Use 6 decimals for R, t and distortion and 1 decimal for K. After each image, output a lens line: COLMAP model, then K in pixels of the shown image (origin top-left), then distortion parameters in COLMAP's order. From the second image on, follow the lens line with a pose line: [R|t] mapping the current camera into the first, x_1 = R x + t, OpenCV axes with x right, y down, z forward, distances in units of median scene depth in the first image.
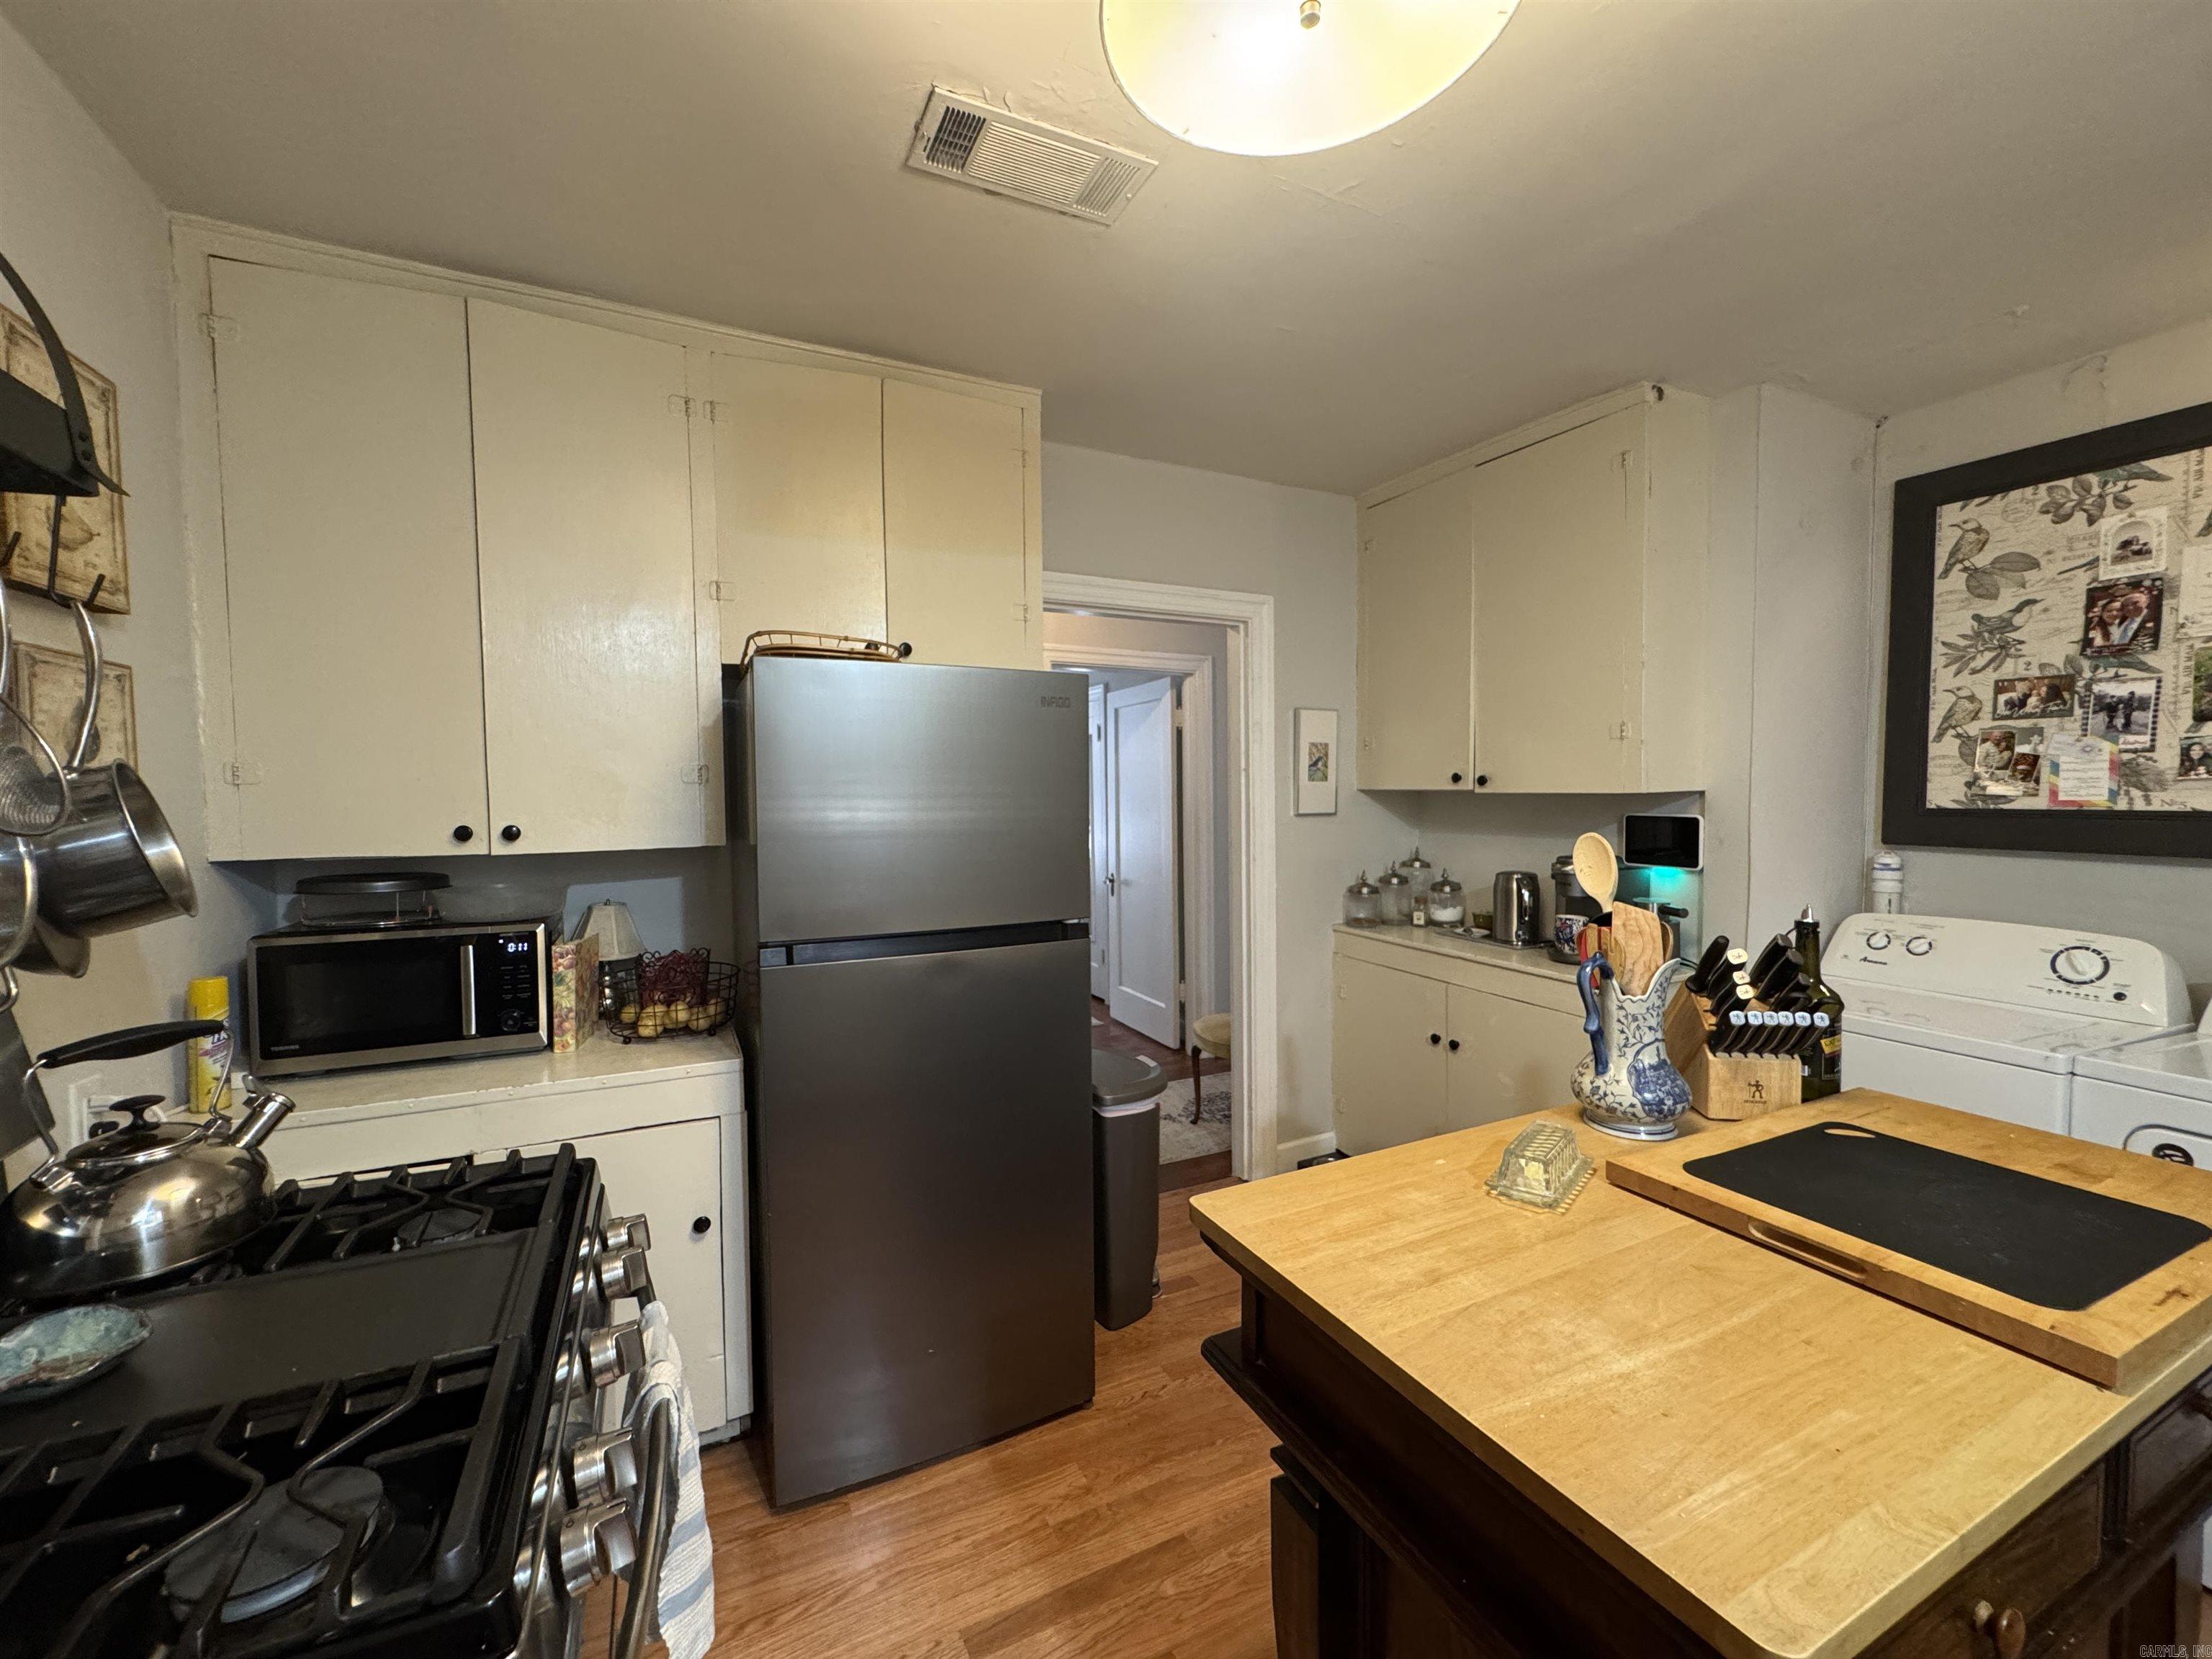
lens RADIAL K [[887.2, 0, 1104.7], [0, 887.2, 825.0], [0, 0, 1]] dist [-0.004522, 0.000434]
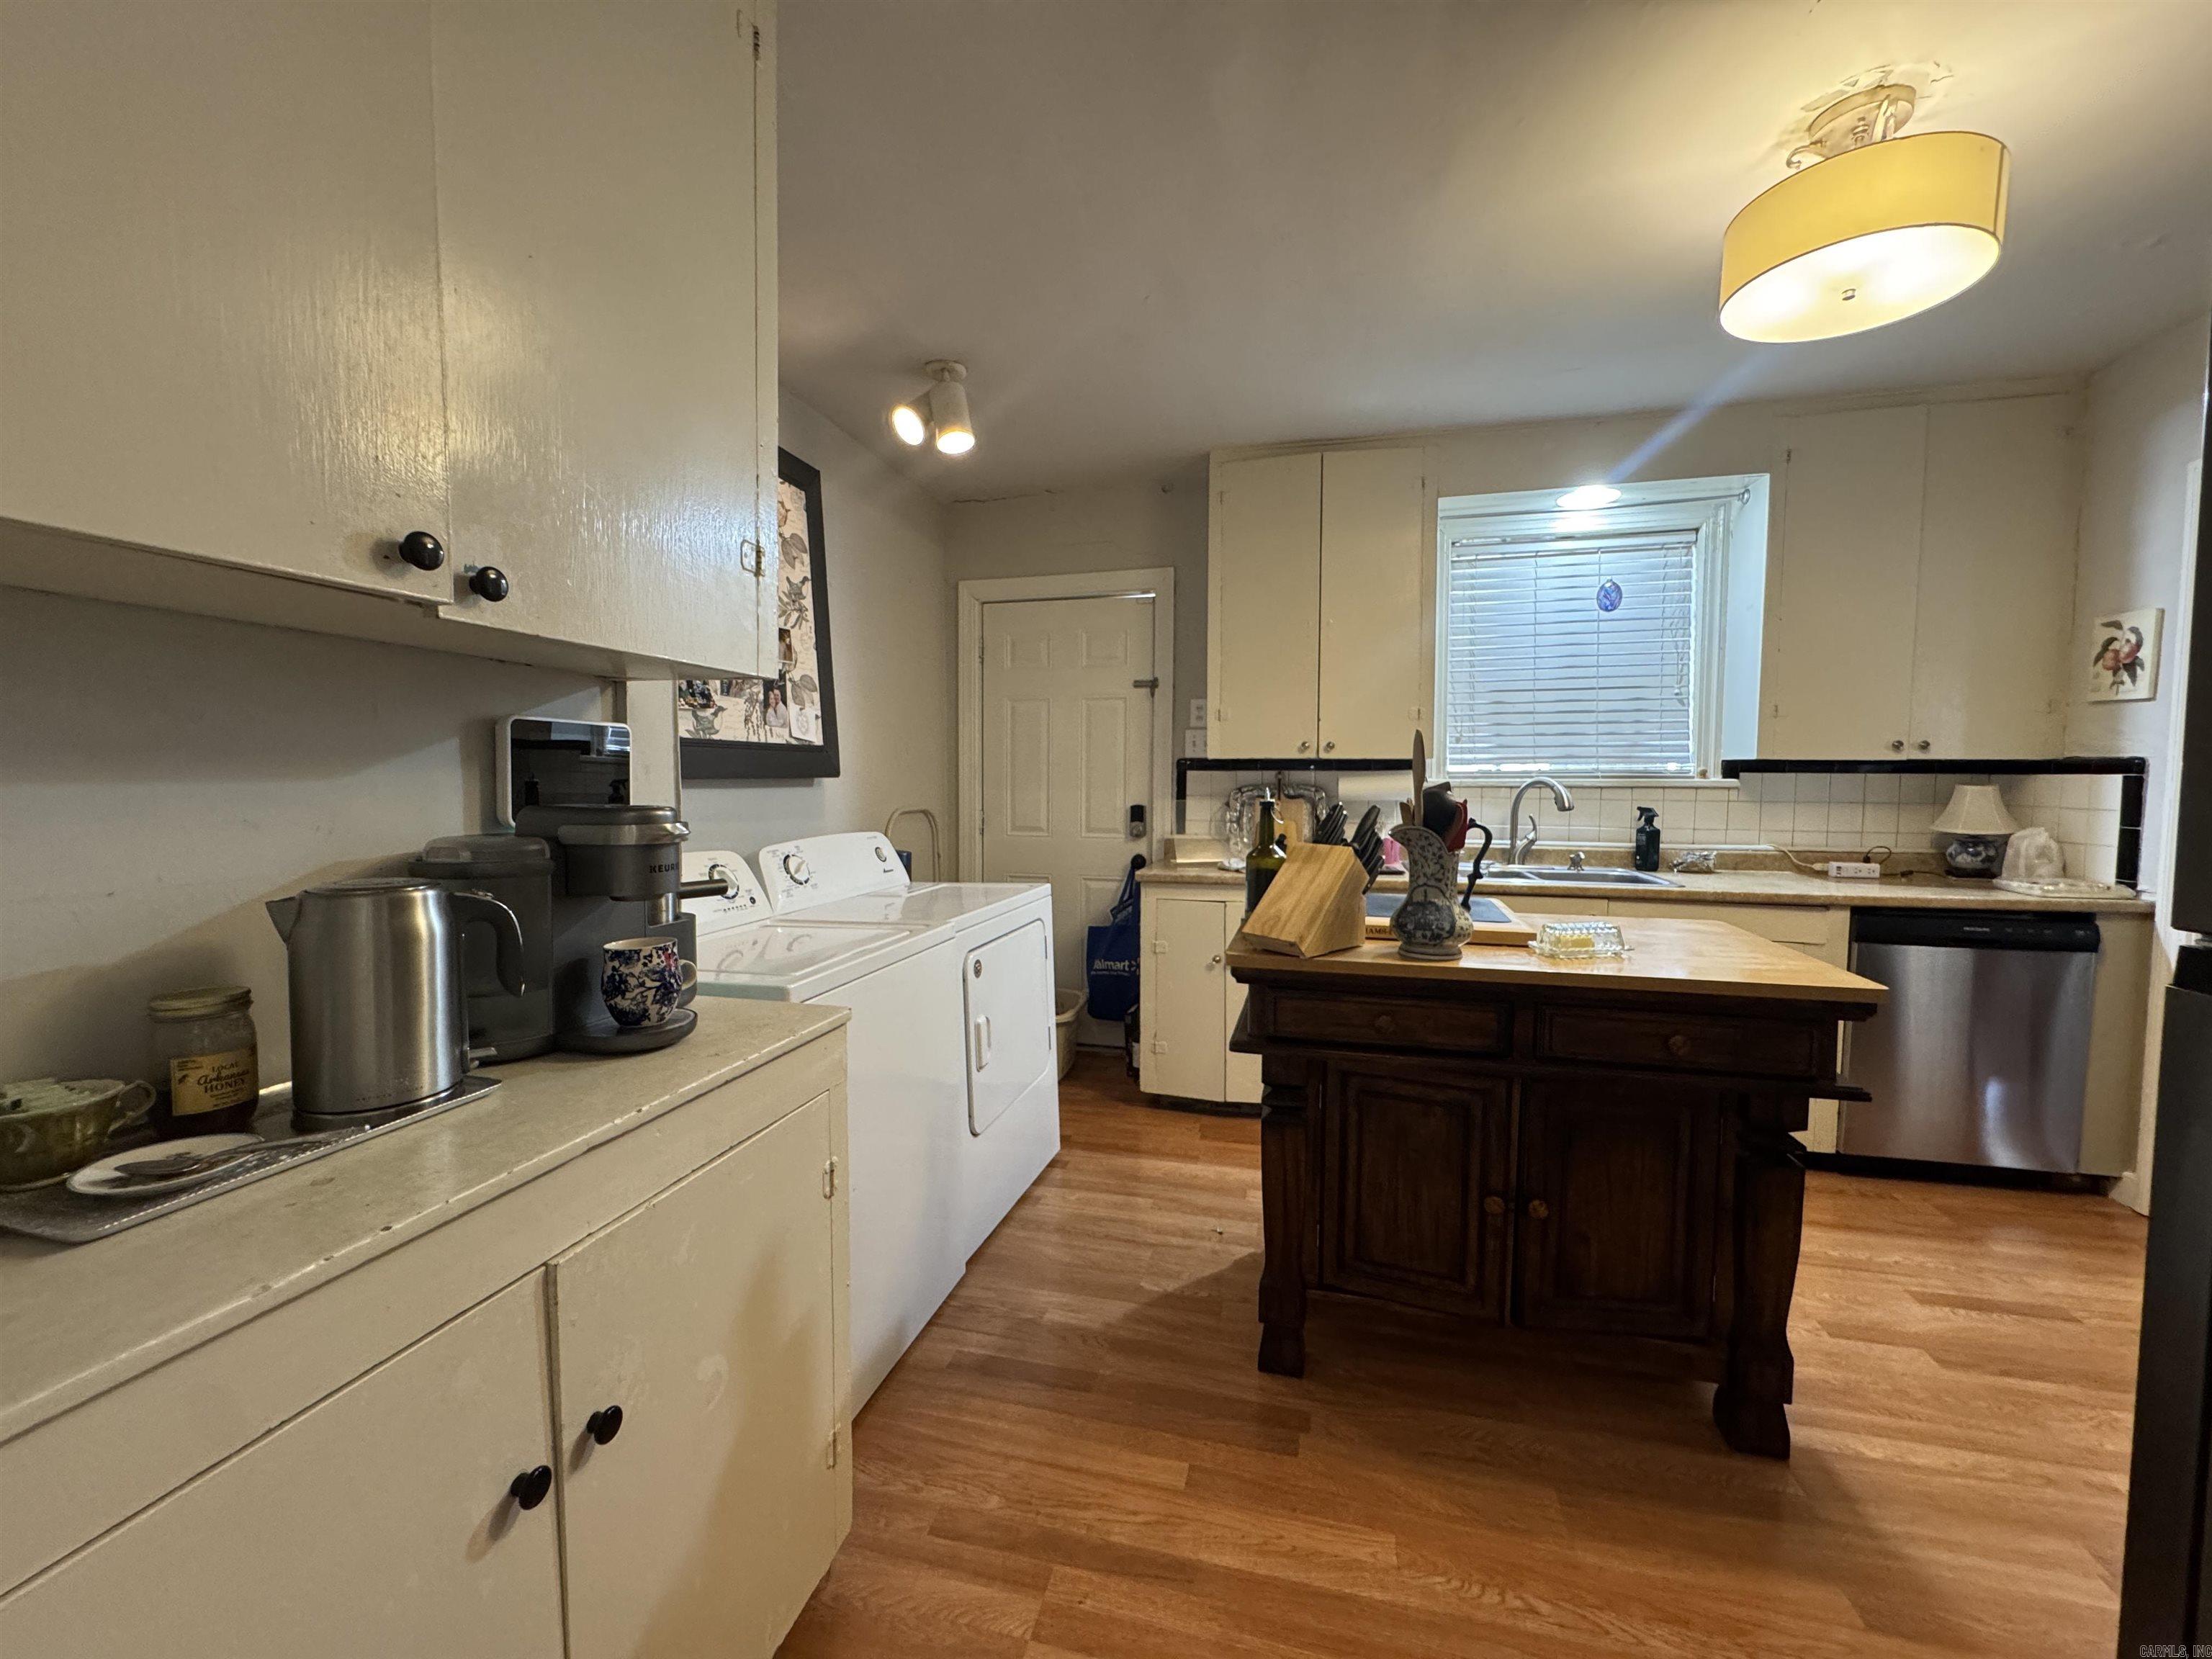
lens RADIAL K [[887.2, 0, 1101.0], [0, 887.2, 826.7], [0, 0, 1]] dist [-0.004522, 0.000434]
pose [[-0.766526, -0.031135, 0.641458, 0.080611], [0.029846, 0.996018, 0.084010, 0.018666], [-0.641519, 0.083541, -0.762545, 1.433418]]
